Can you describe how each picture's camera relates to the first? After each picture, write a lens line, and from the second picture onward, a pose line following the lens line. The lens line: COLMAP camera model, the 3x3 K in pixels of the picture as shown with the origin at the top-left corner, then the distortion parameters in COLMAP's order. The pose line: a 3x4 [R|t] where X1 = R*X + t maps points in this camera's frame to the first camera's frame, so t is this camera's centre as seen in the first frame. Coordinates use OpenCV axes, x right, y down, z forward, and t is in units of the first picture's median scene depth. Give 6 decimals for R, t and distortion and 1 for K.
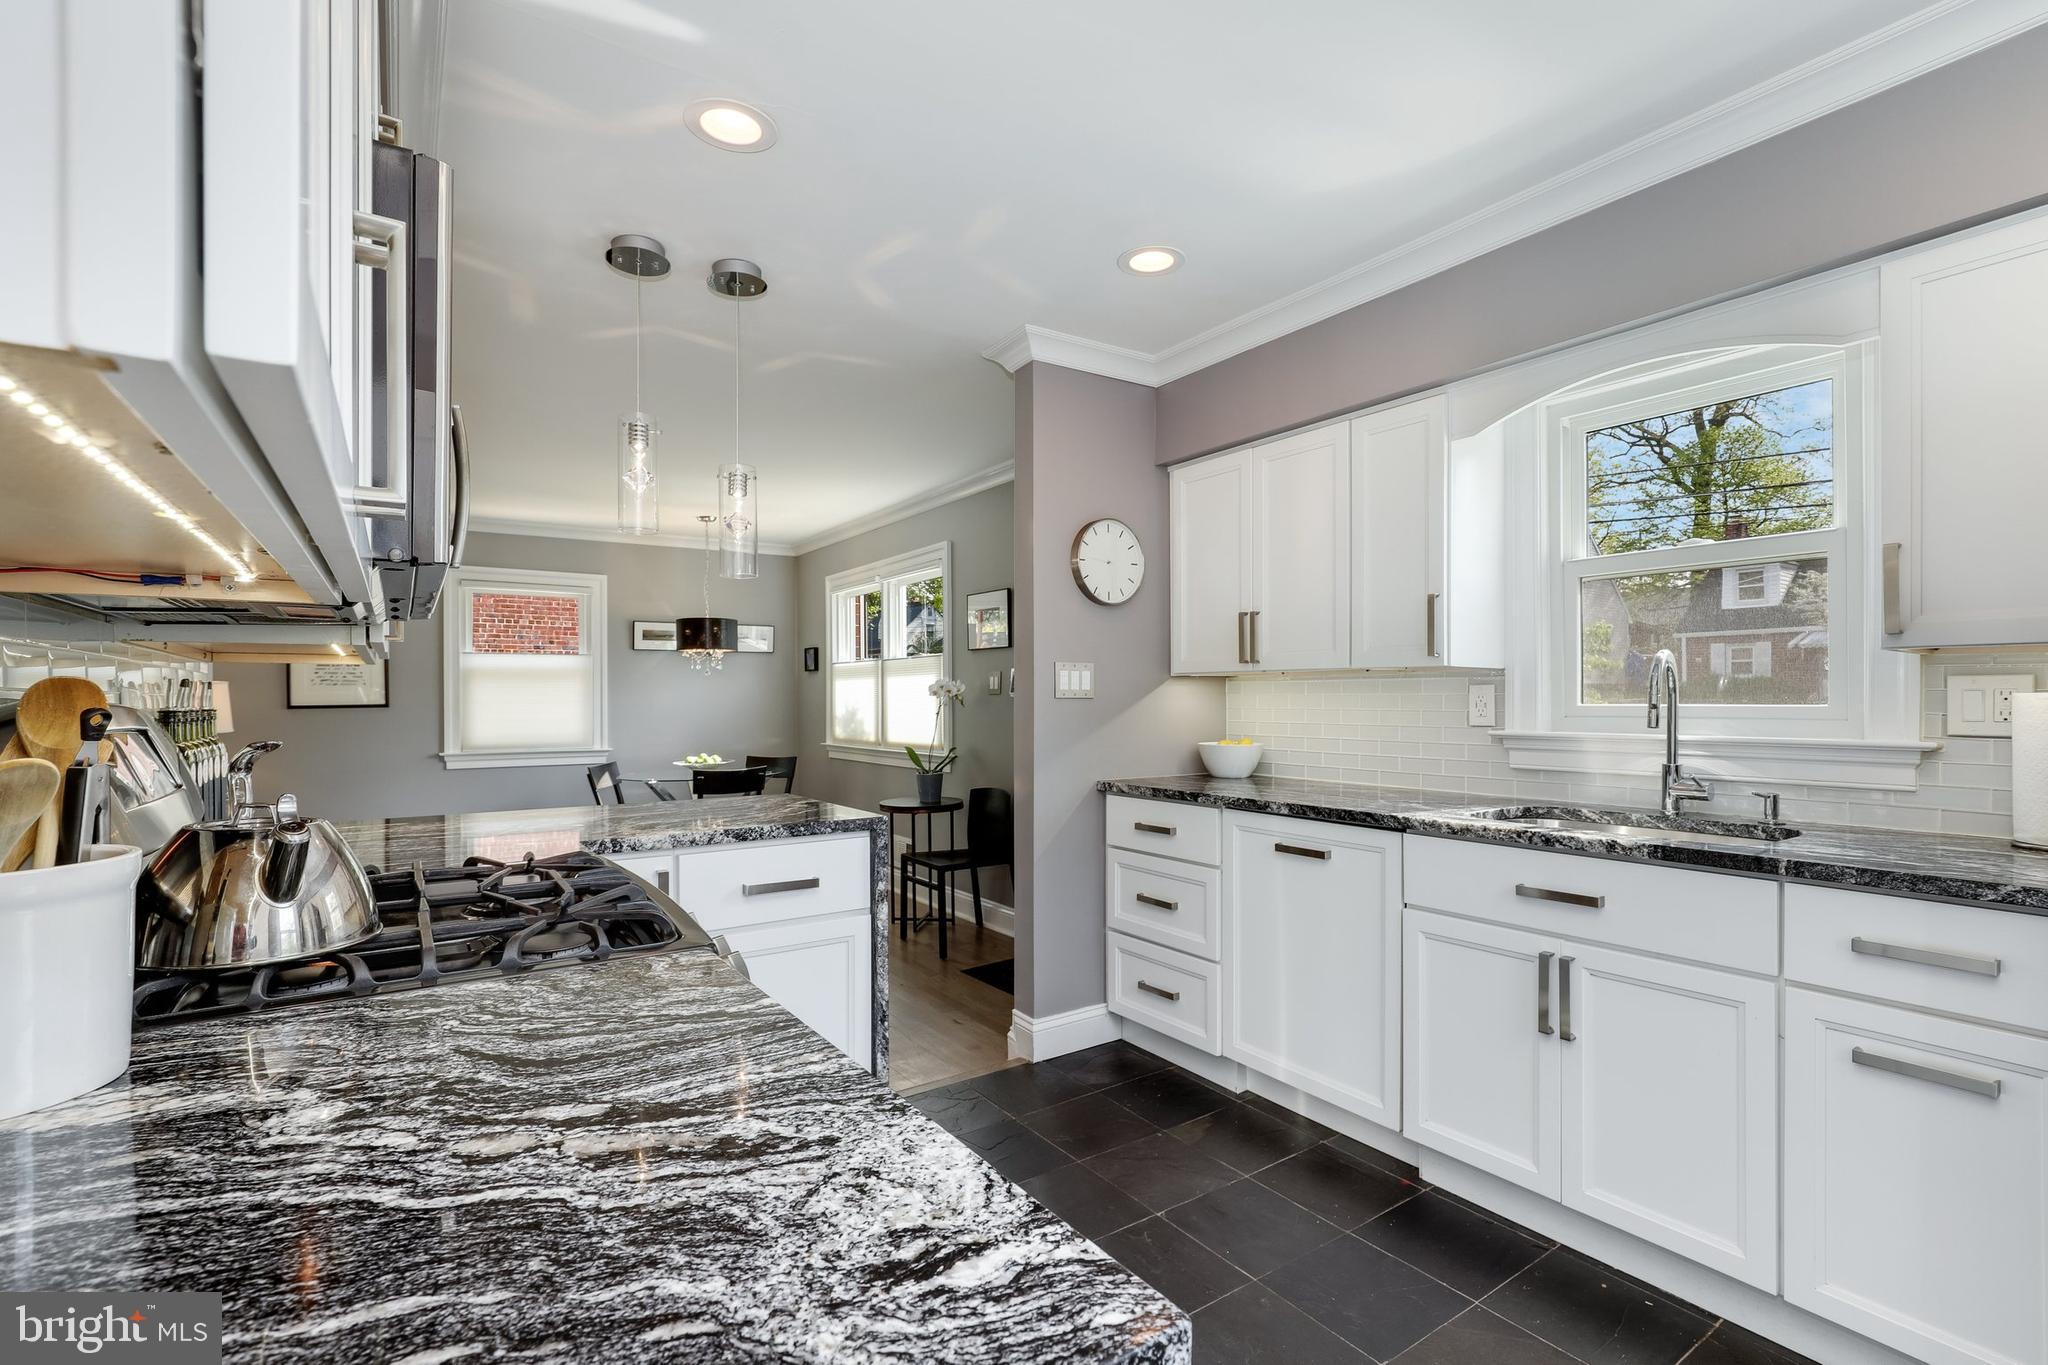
lens RADIAL K [[932.1, 0, 1029.7], [0, 932.1, 693.2], [0, 0, 1]] dist [-0.007114, 0.002485]
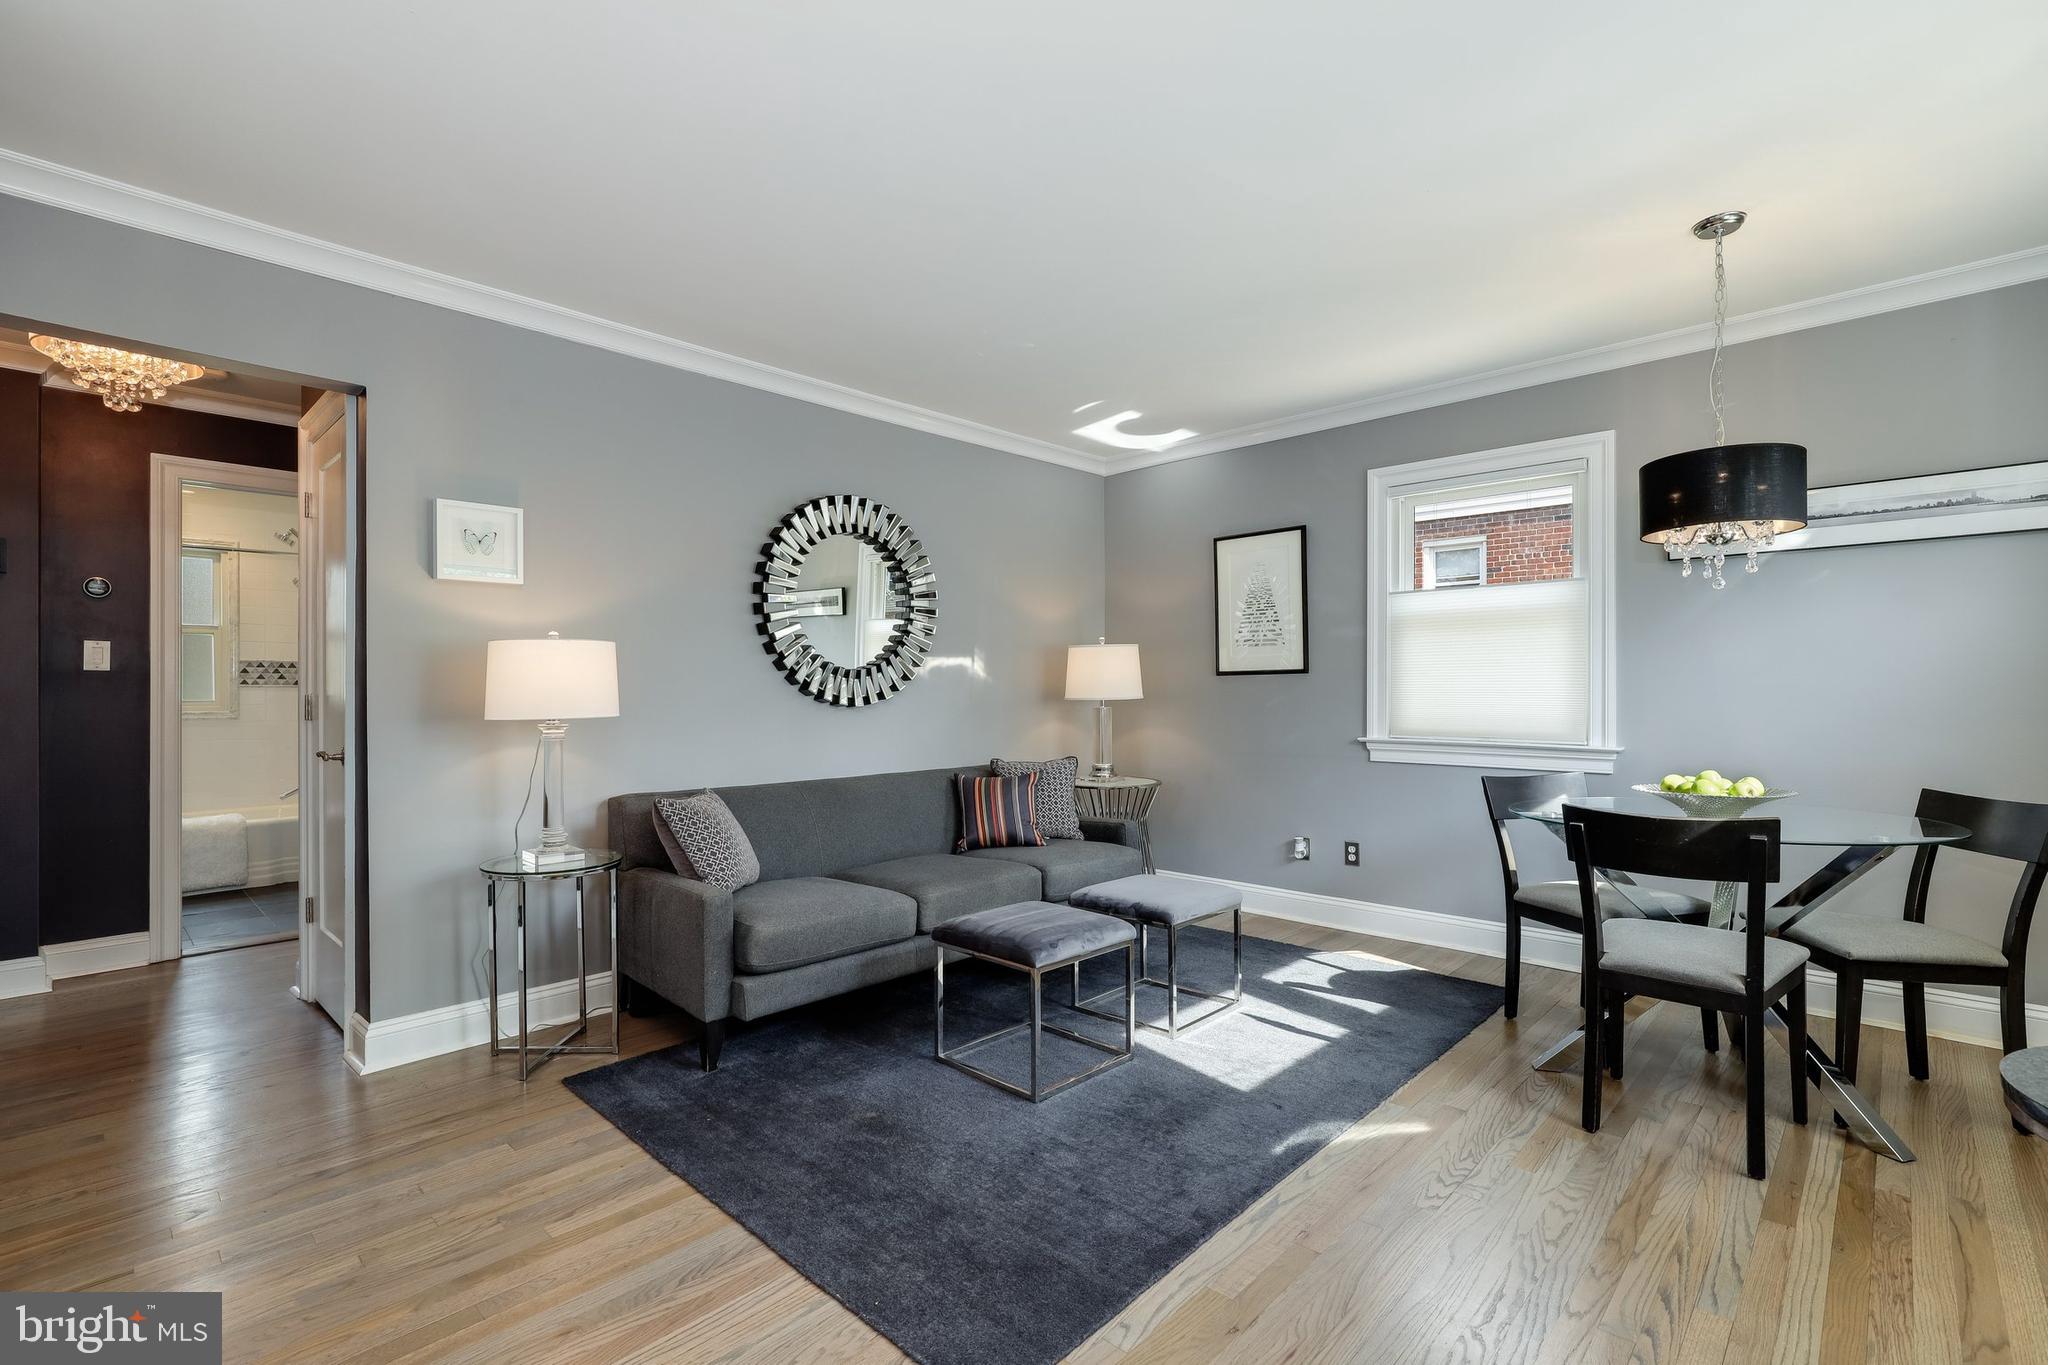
lens RADIAL K [[932.1, 0, 1044.7], [0, 932.1, 688.2], [0, 0, 1]] dist [-0.007114, 0.002485]
pose [[0.230028, 0.002012, -0.973182, -0.001911], [0.000373, 0.999998, 0.002155, 0.025157], [0.973184, -0.000859, 0.230026, 0.595711]]
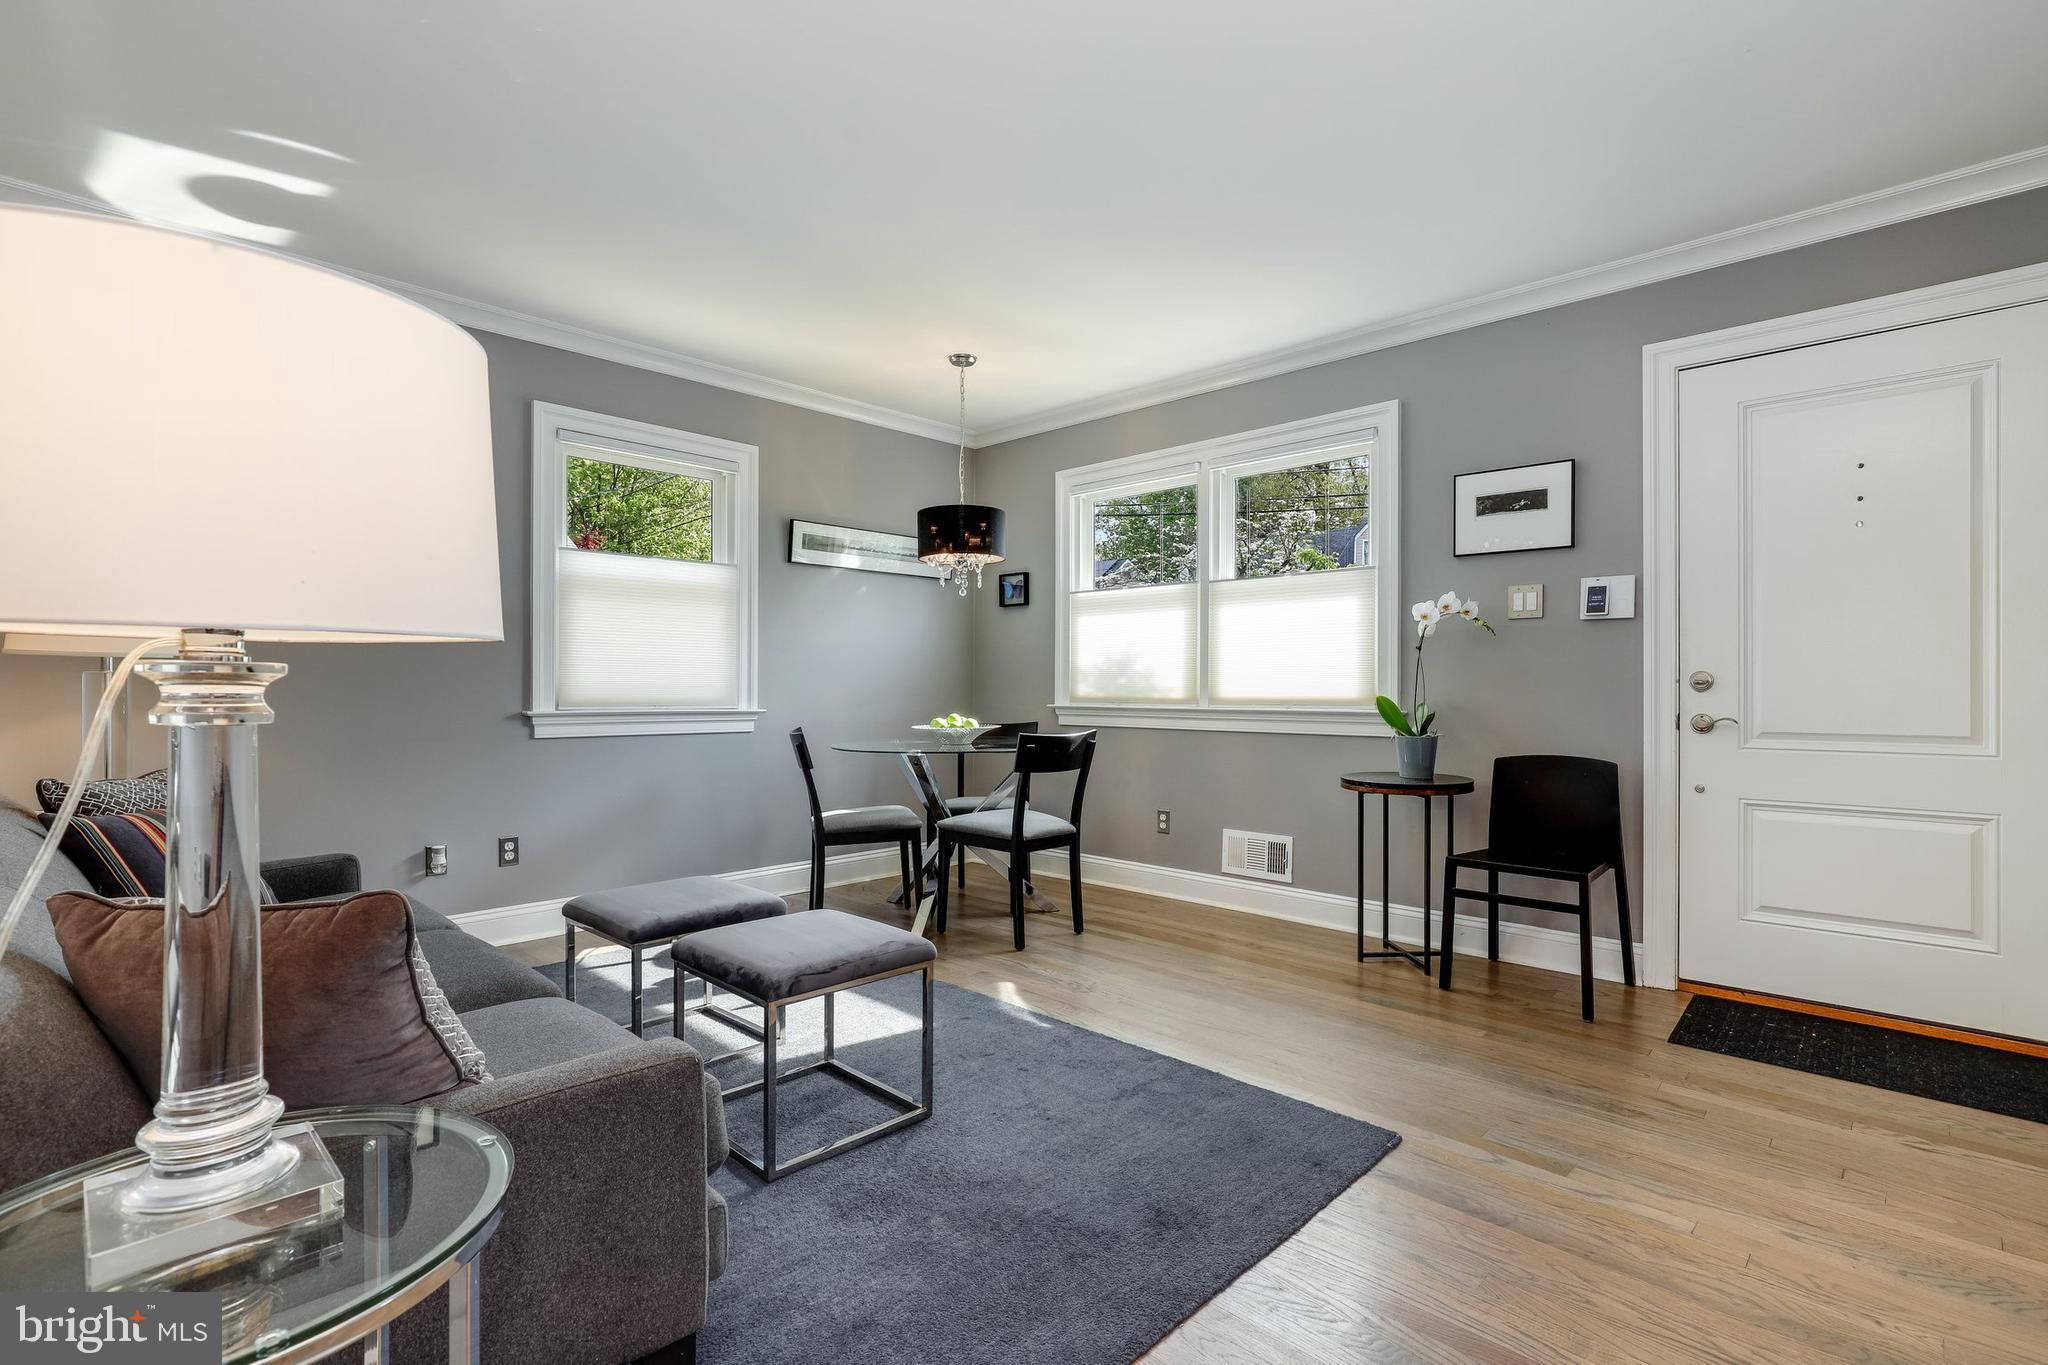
lens RADIAL K [[945.7, 0, 1031.8], [0, 945.7, 693.7], [0, 0, 1]] dist [0.005046, -0.000309]
pose [[0.977806, 0.008242, 0.209350, -0.436286], [-0.010485, 0.999899, 0.009608, 0.042933], [-0.209249, -0.011590, 0.977794, 0.327640]]
